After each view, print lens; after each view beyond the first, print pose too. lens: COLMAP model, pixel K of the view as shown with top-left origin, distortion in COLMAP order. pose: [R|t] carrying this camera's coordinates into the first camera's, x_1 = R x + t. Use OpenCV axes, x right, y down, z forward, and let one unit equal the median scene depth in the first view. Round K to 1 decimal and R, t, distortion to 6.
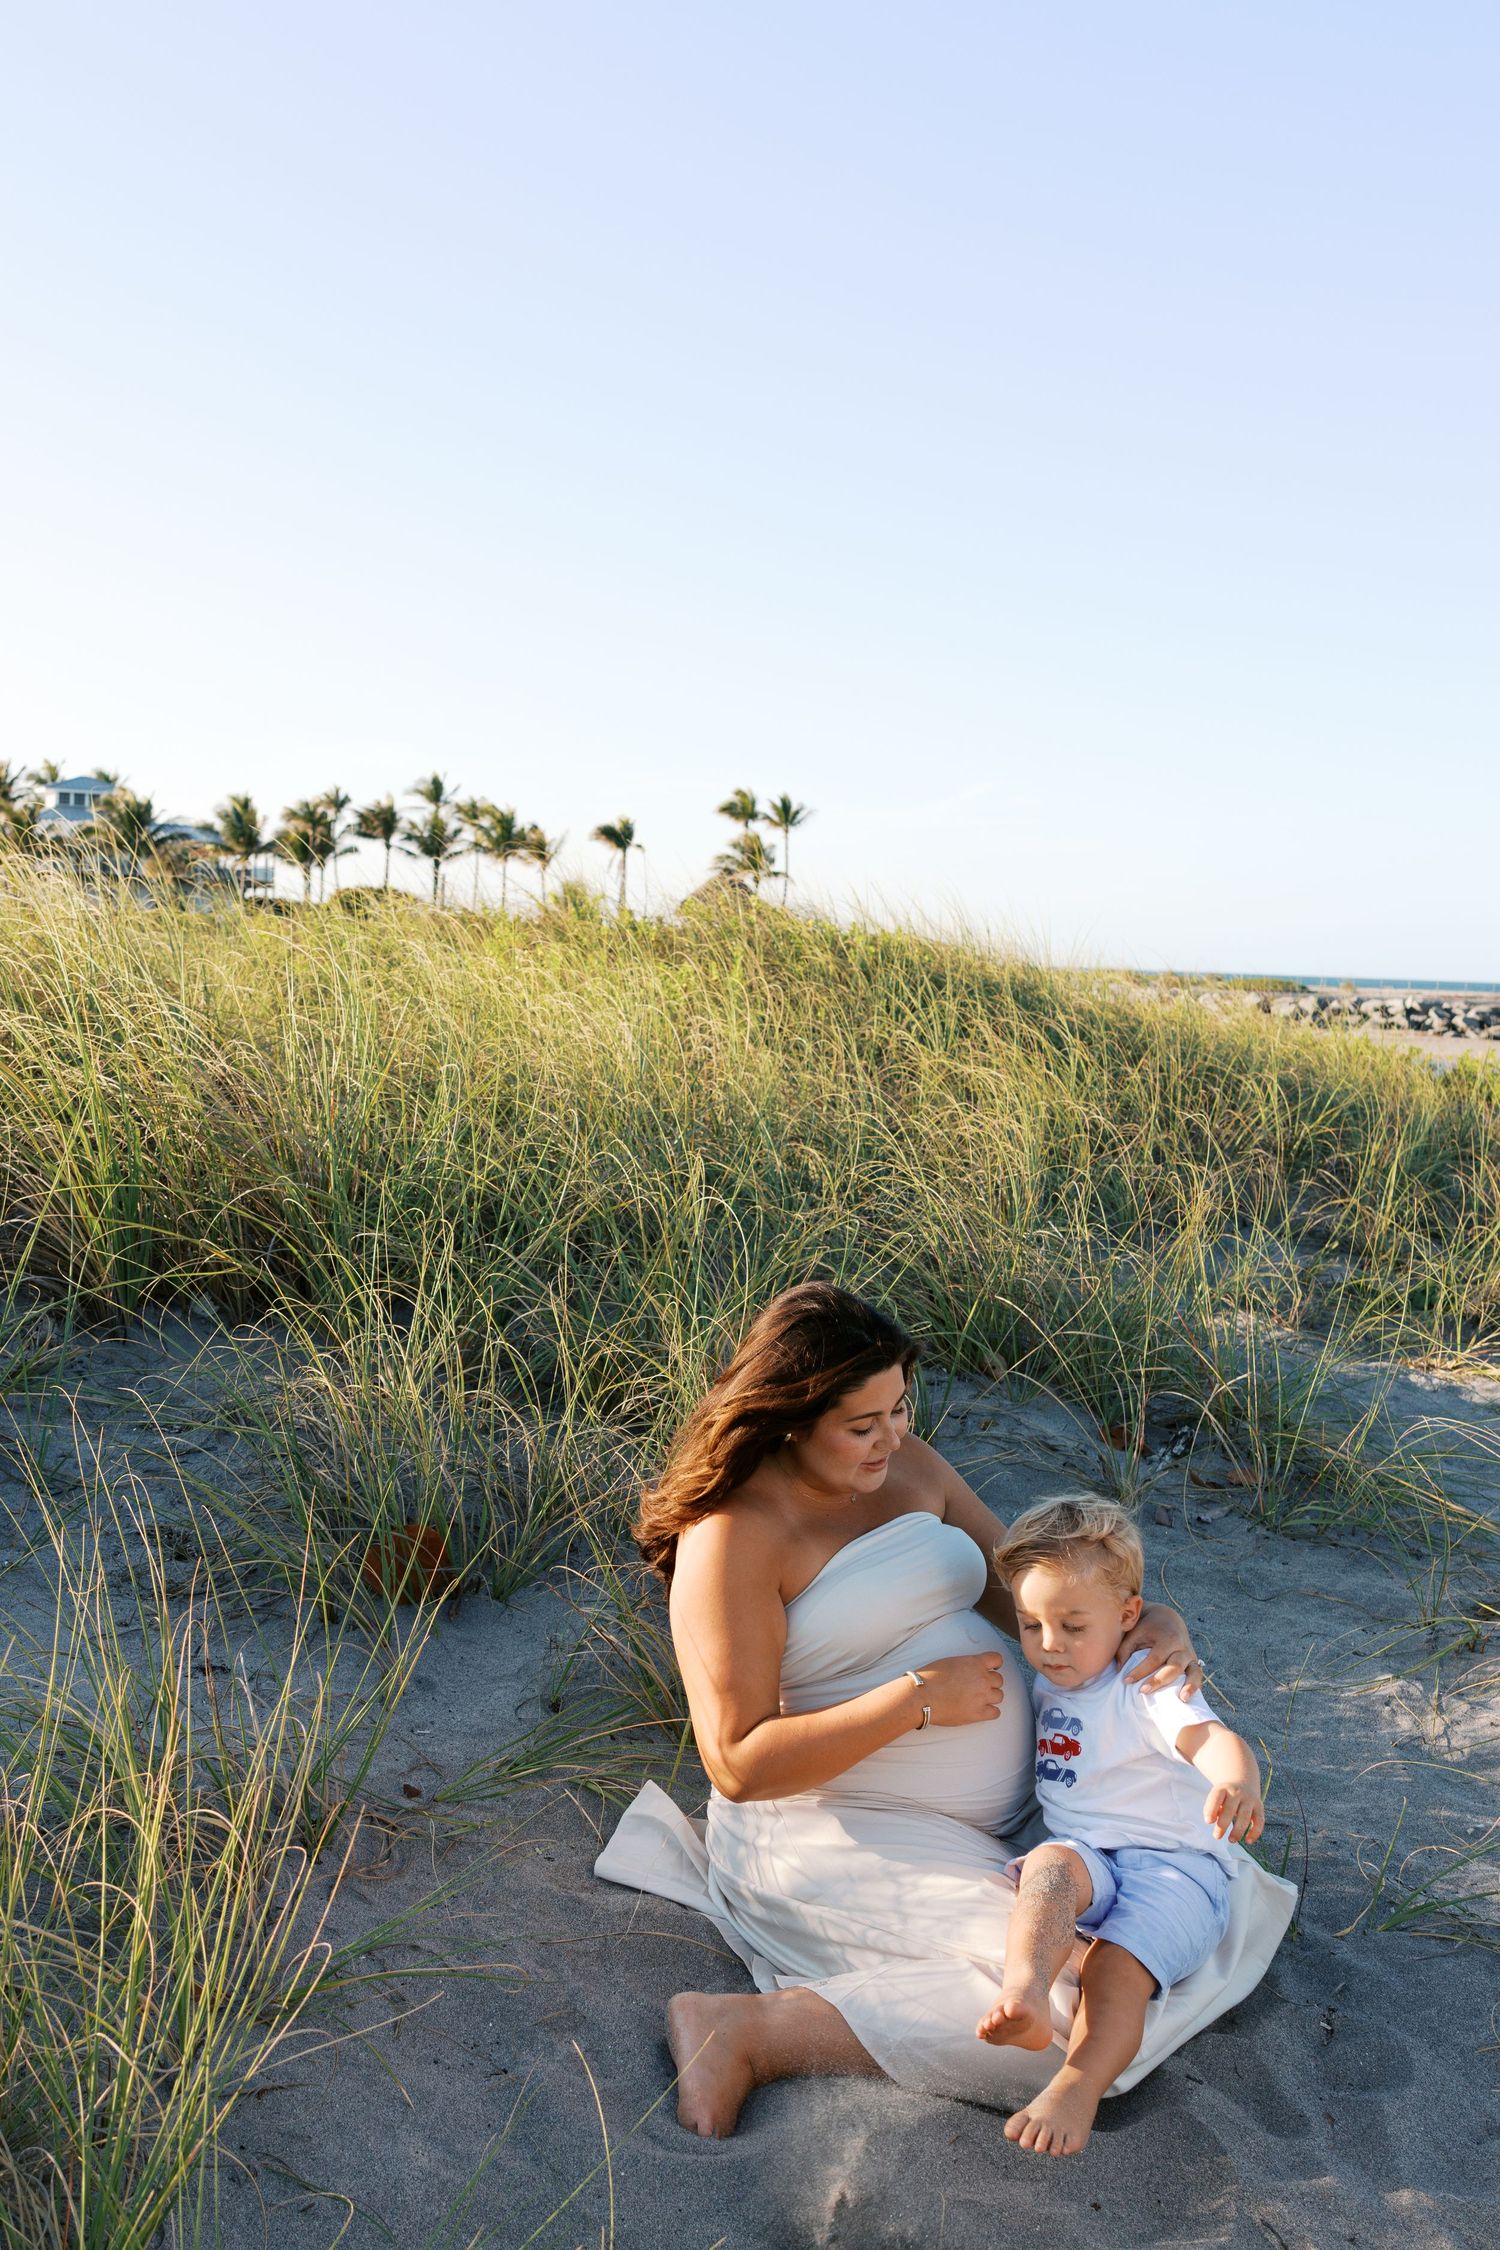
lens RADIAL K [[2772.1, 0, 750.0], [0, 2772.1, 1125.0], [0, 0, 1]] dist [-0.008446, -0.019960]
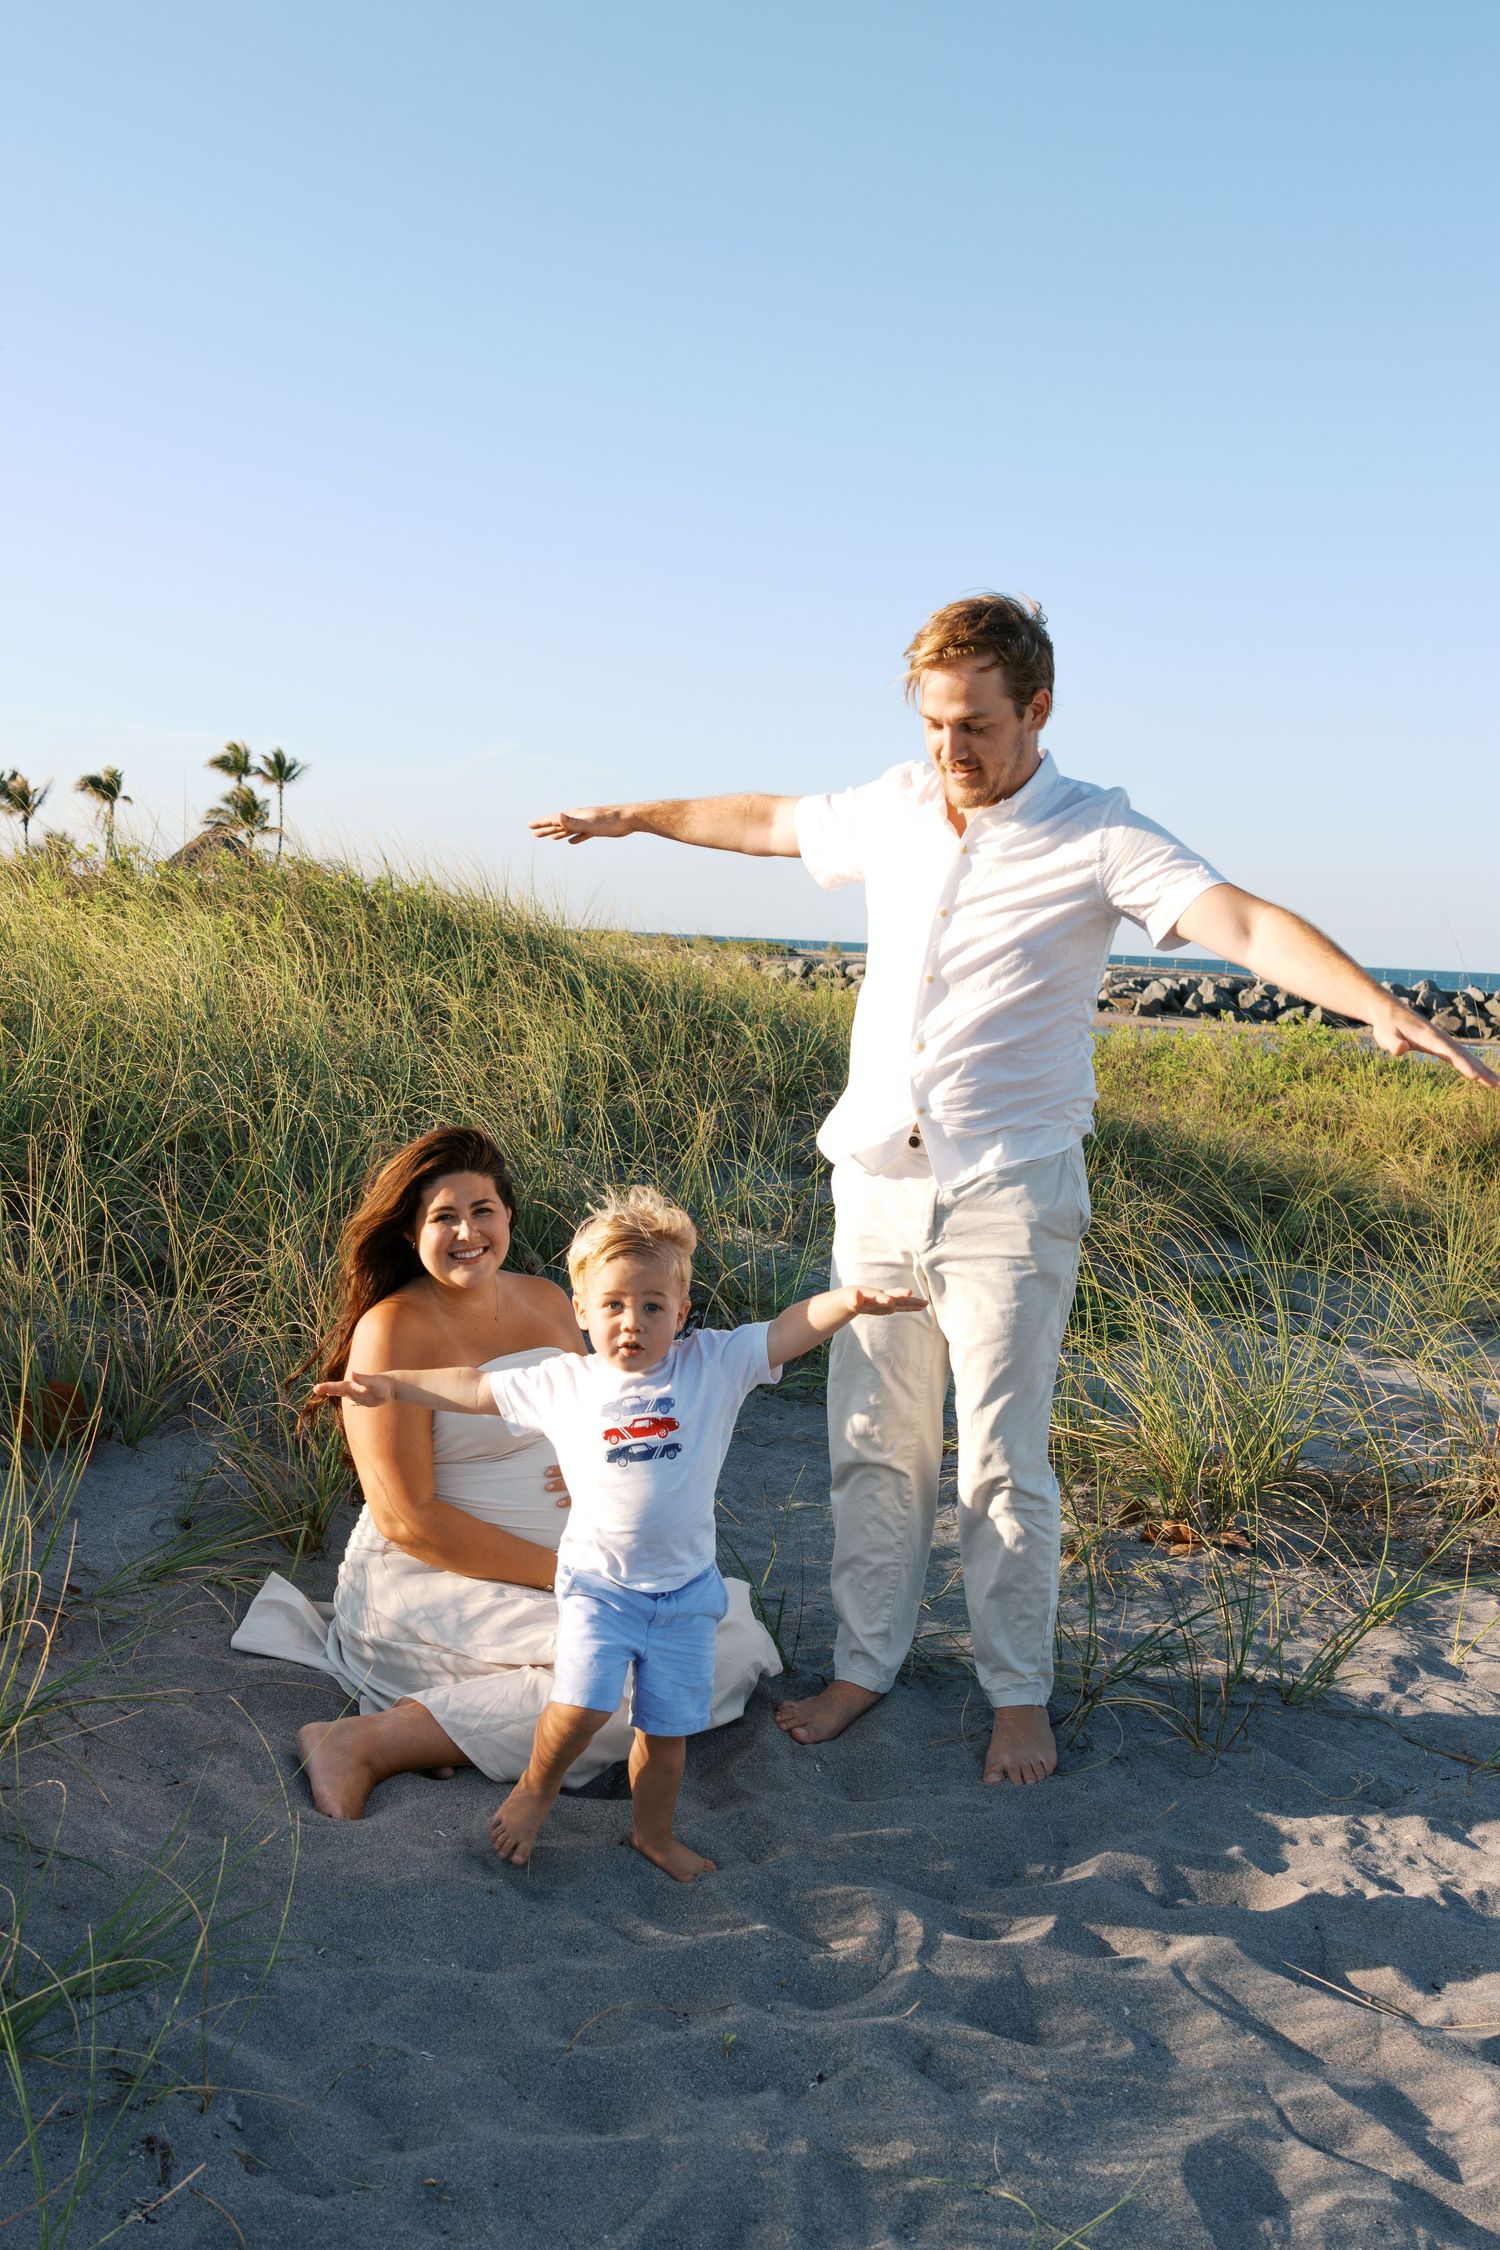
lens RADIAL K [[2772.1, 0, 750.0], [0, 2772.1, 1125.0], [0, 0, 1]] dist [-0.008446, -0.019960]
pose [[0.983431, 0.000628, 0.181284, -0.038222], [-0.003224, 0.999896, 0.014030, 0.014886], [-0.181257, -0.014382, 0.983331, -0.179086]]
